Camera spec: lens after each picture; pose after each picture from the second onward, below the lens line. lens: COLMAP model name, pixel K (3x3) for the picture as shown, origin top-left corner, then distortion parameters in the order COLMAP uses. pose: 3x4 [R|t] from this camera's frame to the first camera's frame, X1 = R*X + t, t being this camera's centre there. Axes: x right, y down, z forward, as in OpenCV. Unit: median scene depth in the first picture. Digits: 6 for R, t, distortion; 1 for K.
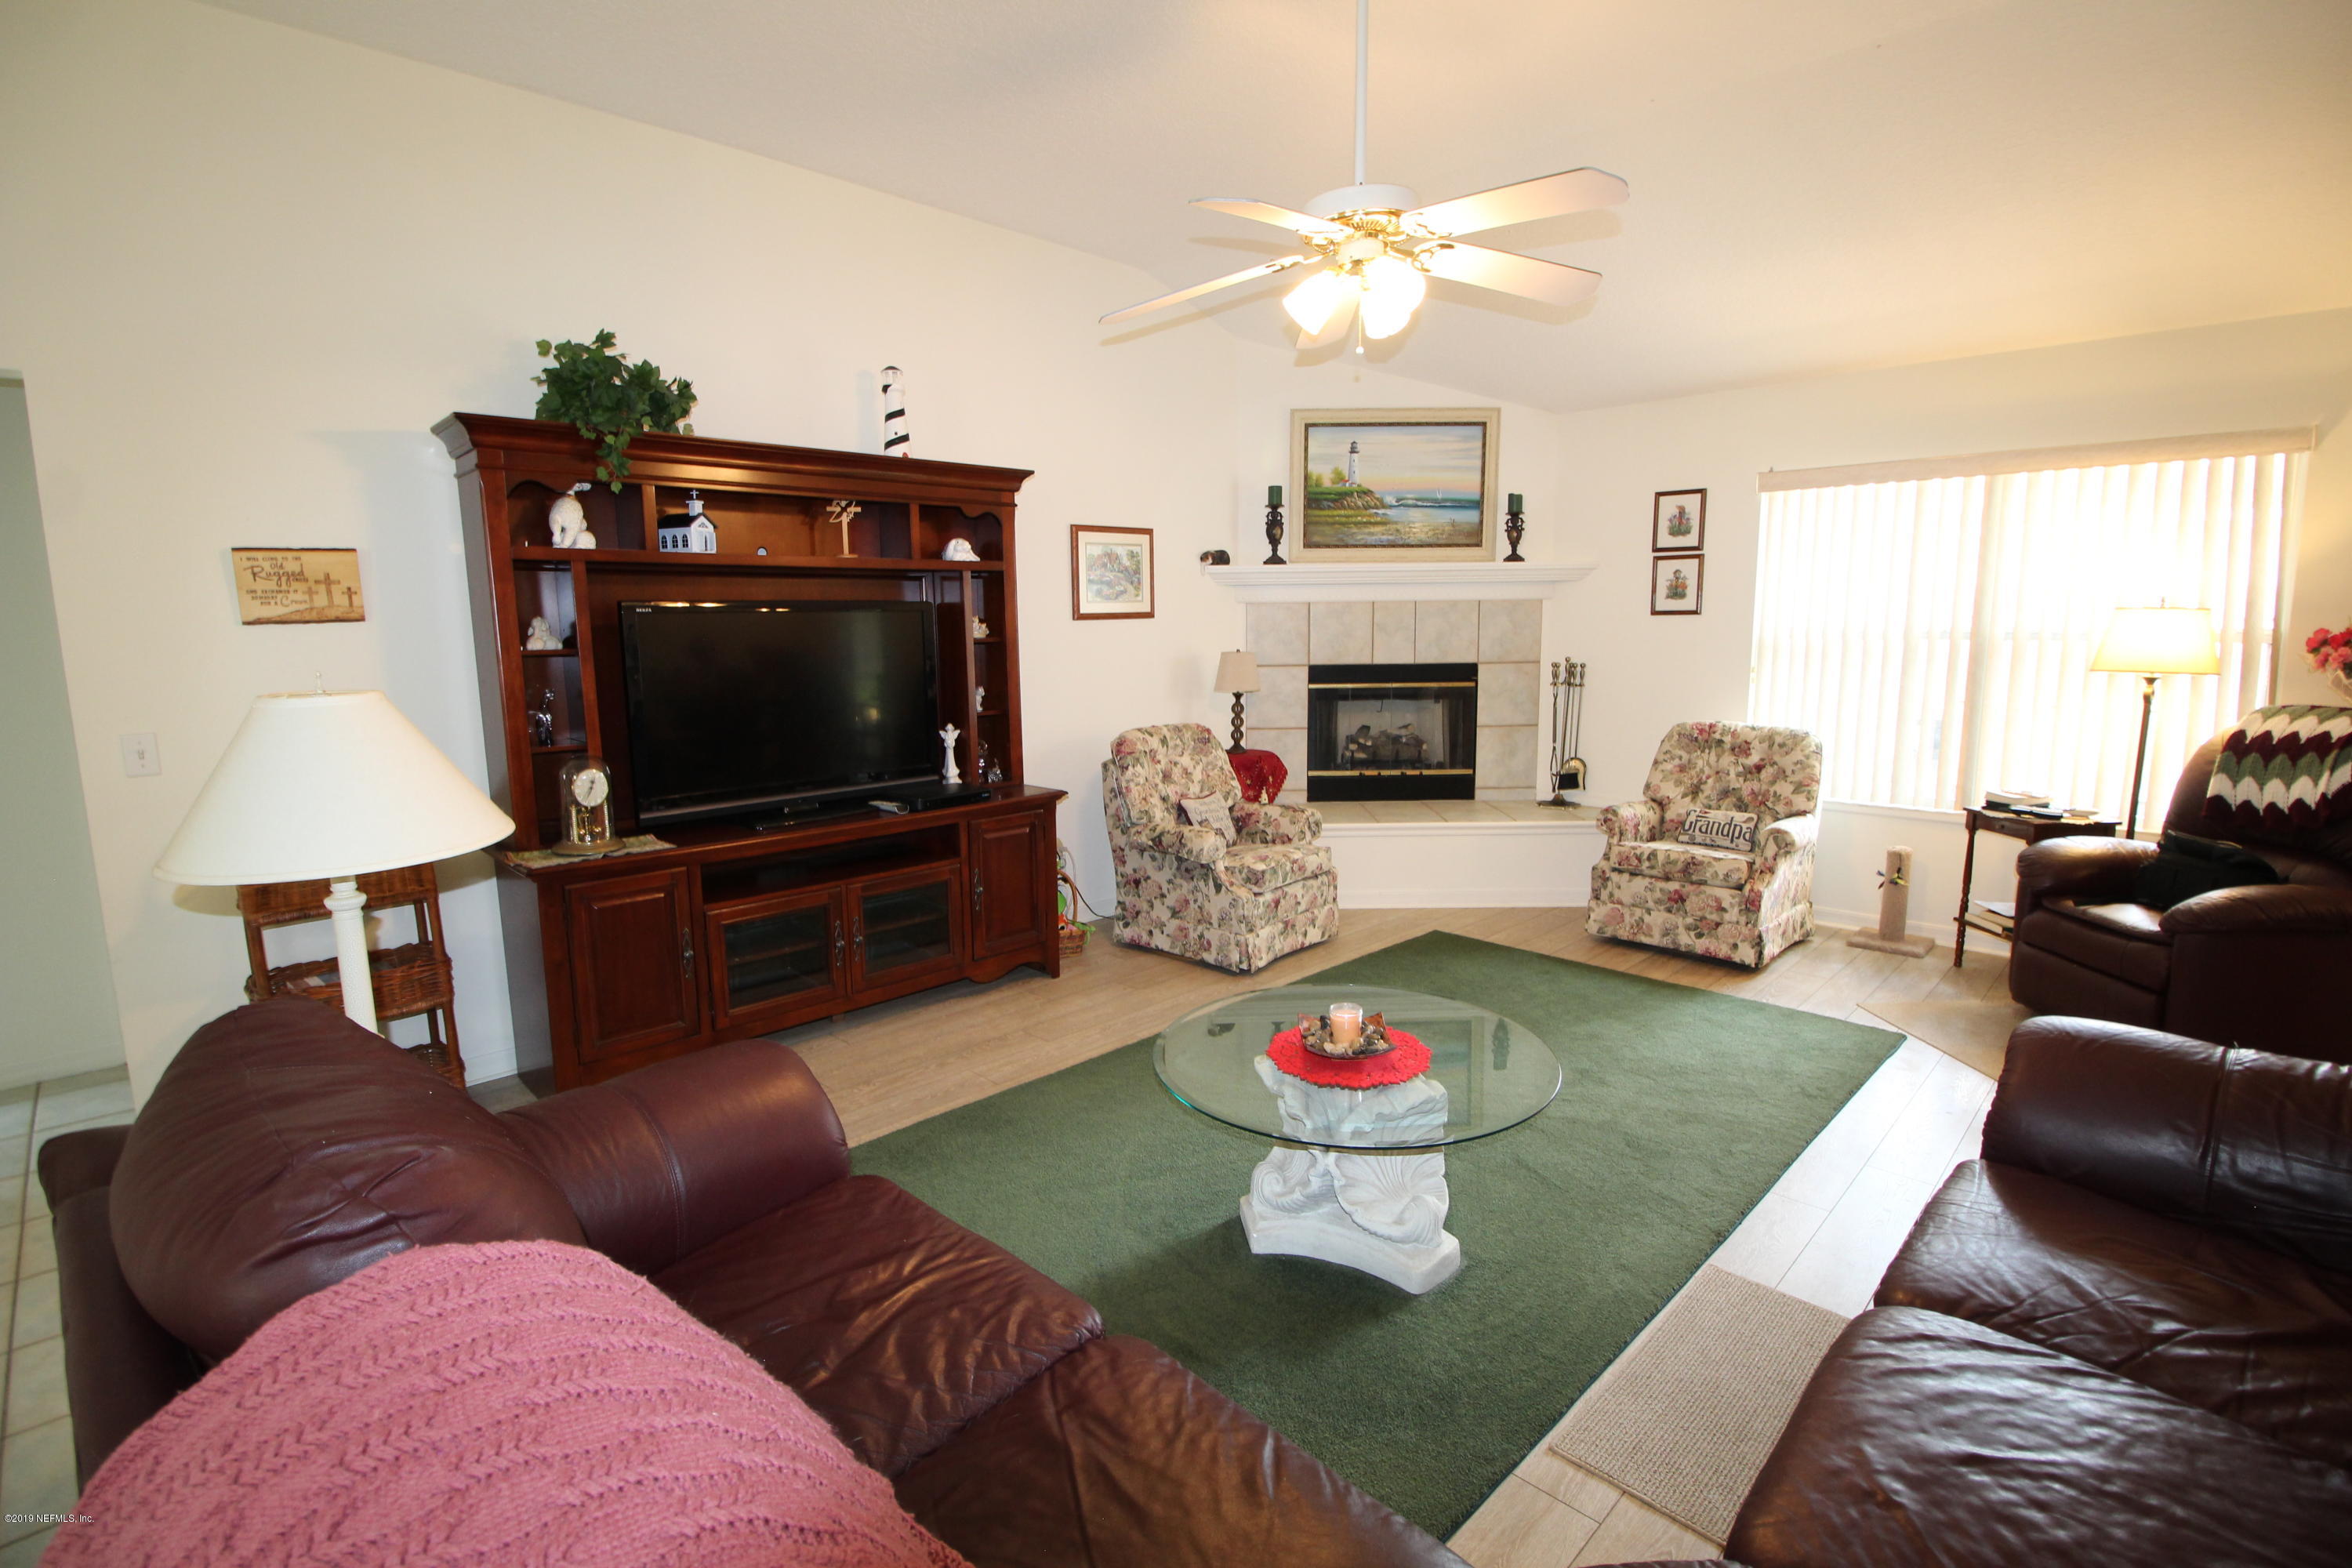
lens RADIAL K [[1098.2, 0, 1179.5], [0, 1098.2, 771.3], [0, 0, 1]] dist [-0.003628, -0.010189]
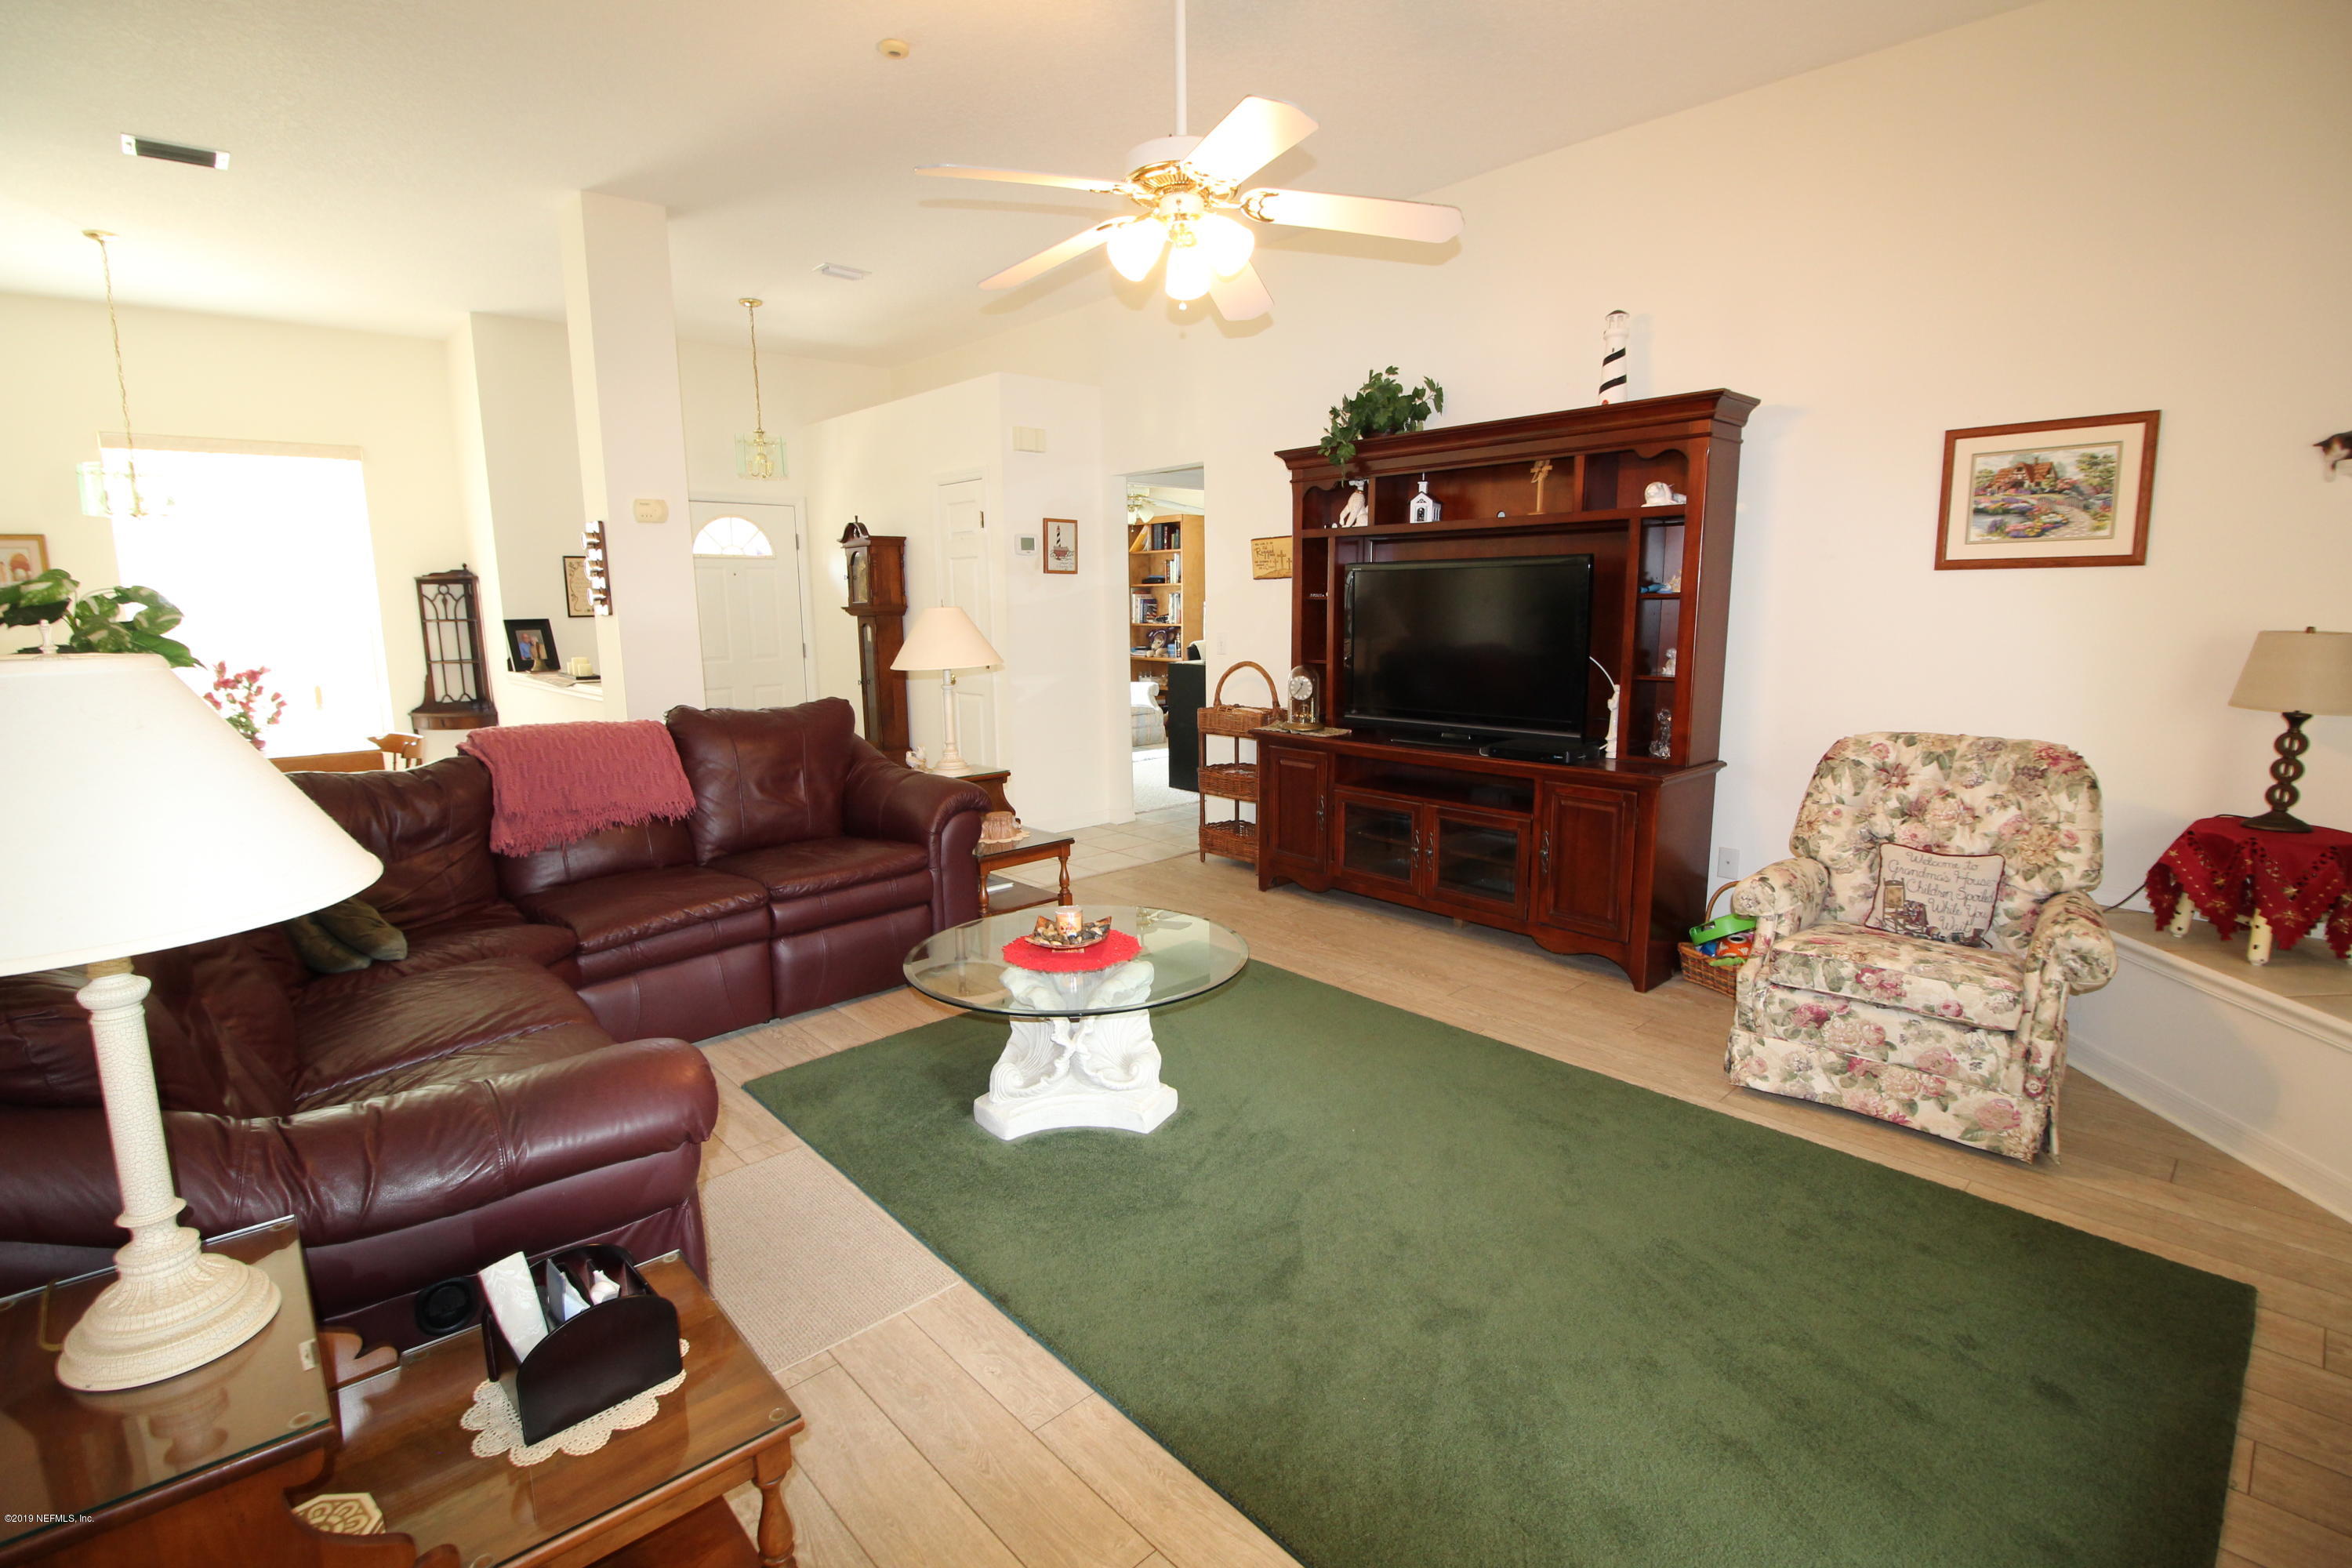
lens RADIAL K [[1098.2, 0, 1171.8], [0, 1098.2, 781.1], [0, 0, 1]] dist [-0.003628, -0.010189]
pose [[-0.044101, 0.178368, -0.982975, 0.599125], [-0.127854, 0.974834, 0.182627, -0.068997], [0.990812, 0.133732, -0.020186, 0.527493]]
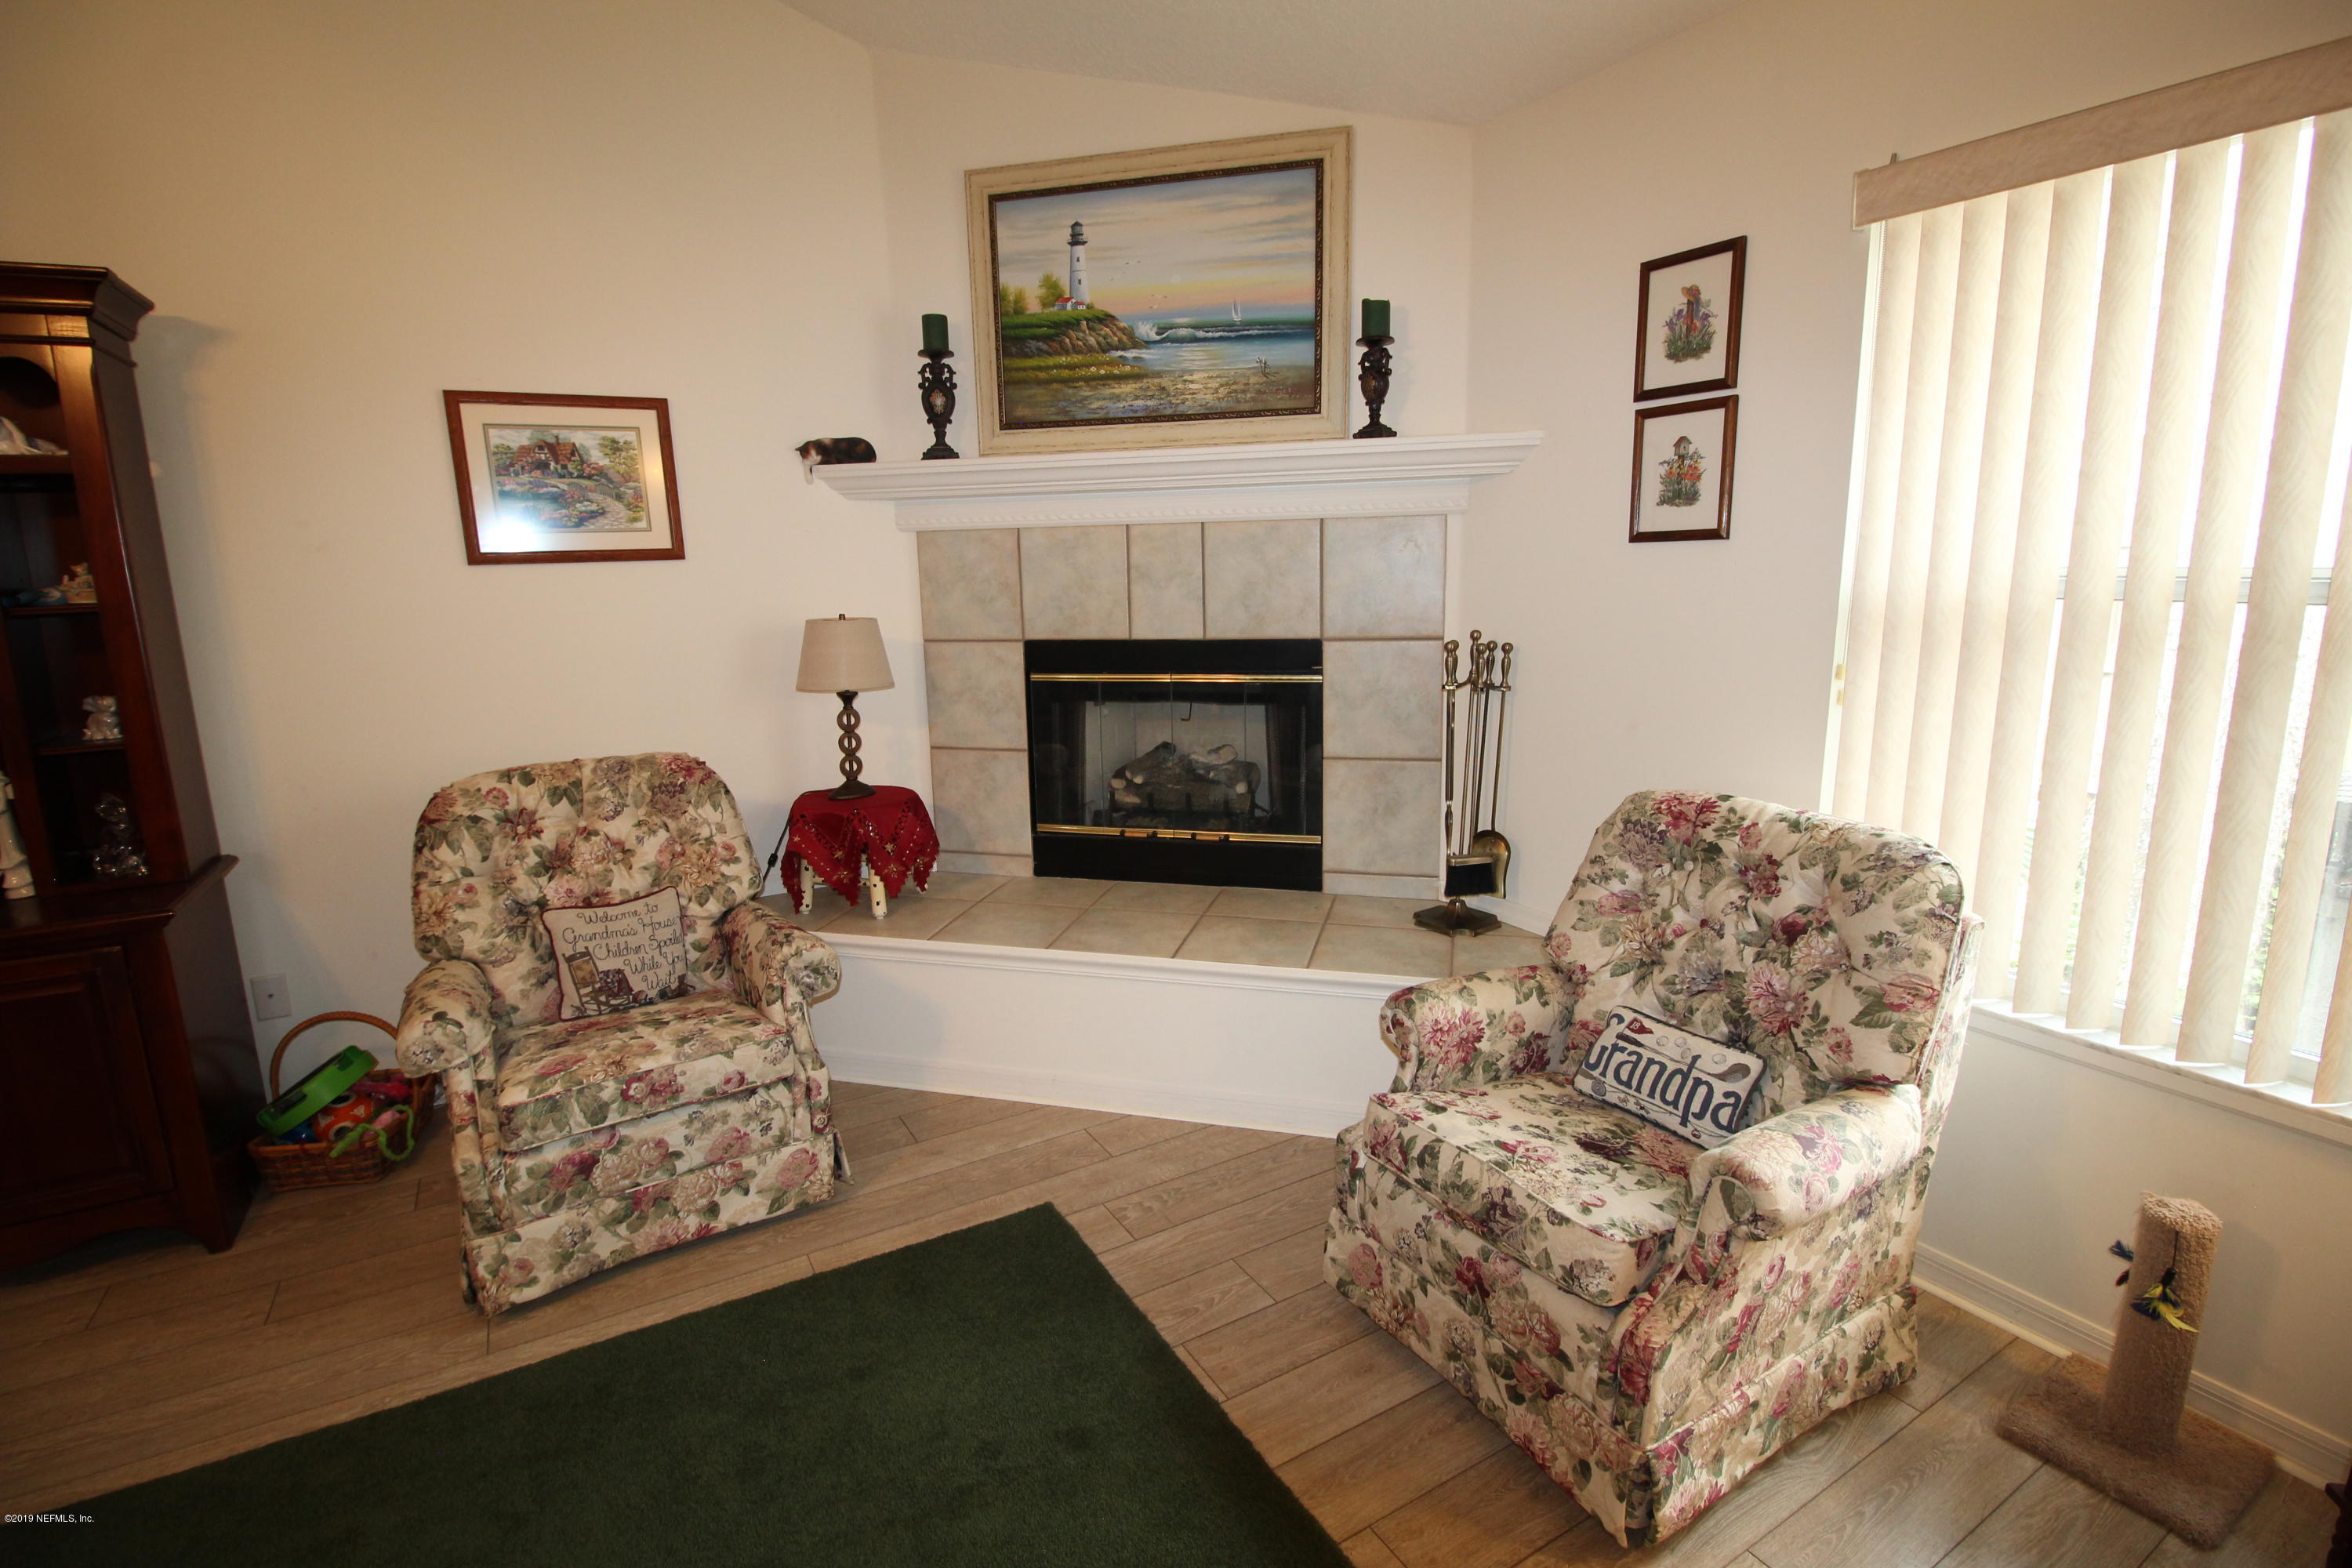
lens RADIAL K [[1098.2, 0, 1180.9], [0, 1098.2, 769.9], [0, 0, 1]] dist [-0.003628, -0.010189]
pose [[0.965416, 0.040154, -0.257603, 0.384120], [-0.026709, 0.998102, 0.055484, -0.070643], [0.259342, -0.046685, 0.964657, 0.524658]]
